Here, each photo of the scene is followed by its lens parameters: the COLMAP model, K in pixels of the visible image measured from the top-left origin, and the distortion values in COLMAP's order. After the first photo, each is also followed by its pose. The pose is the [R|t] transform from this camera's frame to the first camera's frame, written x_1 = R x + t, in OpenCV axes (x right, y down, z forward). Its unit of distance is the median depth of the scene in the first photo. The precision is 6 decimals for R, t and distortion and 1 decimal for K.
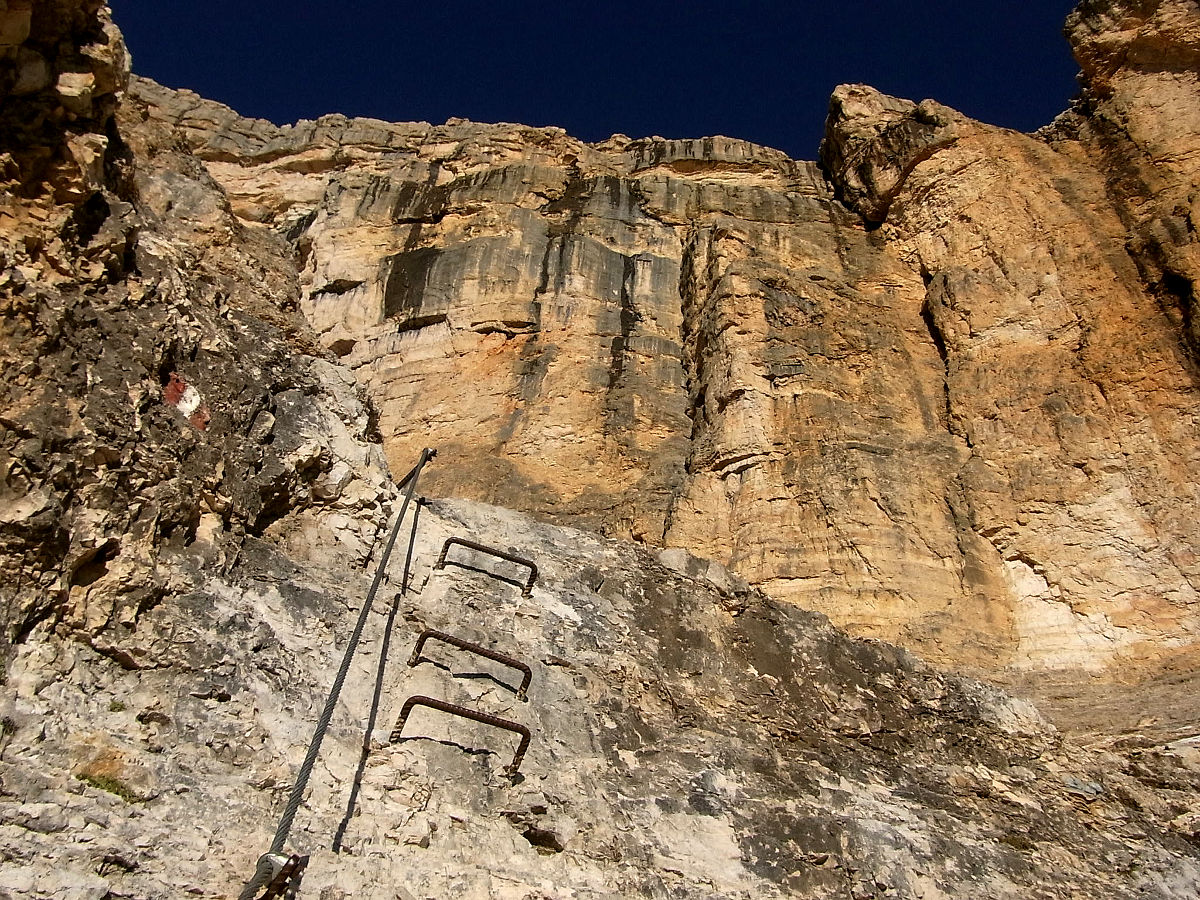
lens RADIAL K [[1183.1, 0, 584.0], [0, 1183.1, 452.9], [0, 0, 1]] dist [-0.100716, 0.174499]
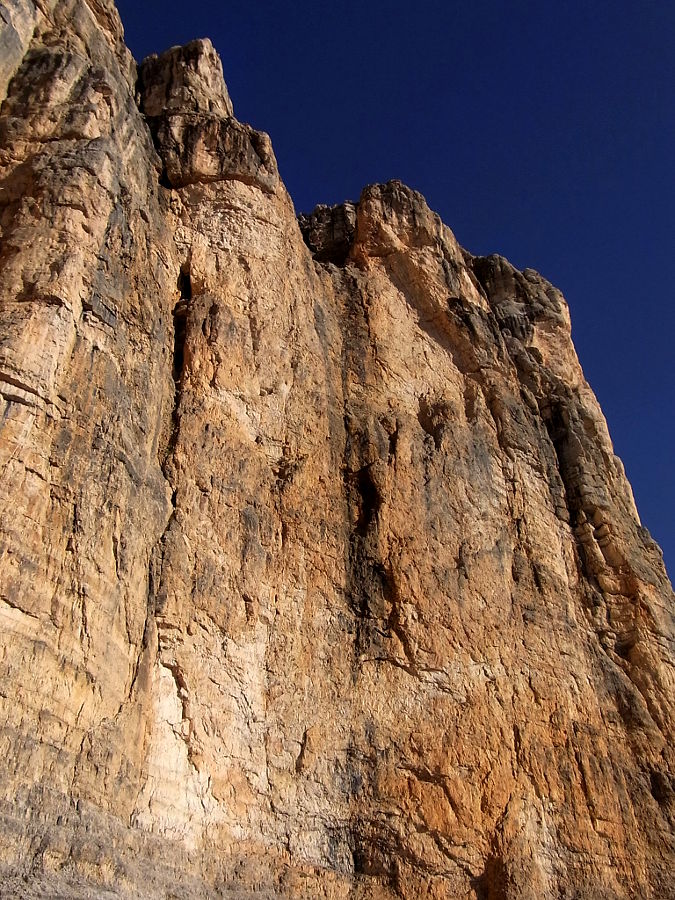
lens RADIAL K [[887.4, 0, 337.5], [0, 887.4, 450.0], [0, 0, 1]] dist [-0.100716, 0.174499]
pose [[0.420219, 0.552995, 0.719453, -0.121228], [-0.678248, 0.718123, -0.155820, -0.011406], [-0.602824, -0.422489, 0.676836, 0.333716]]
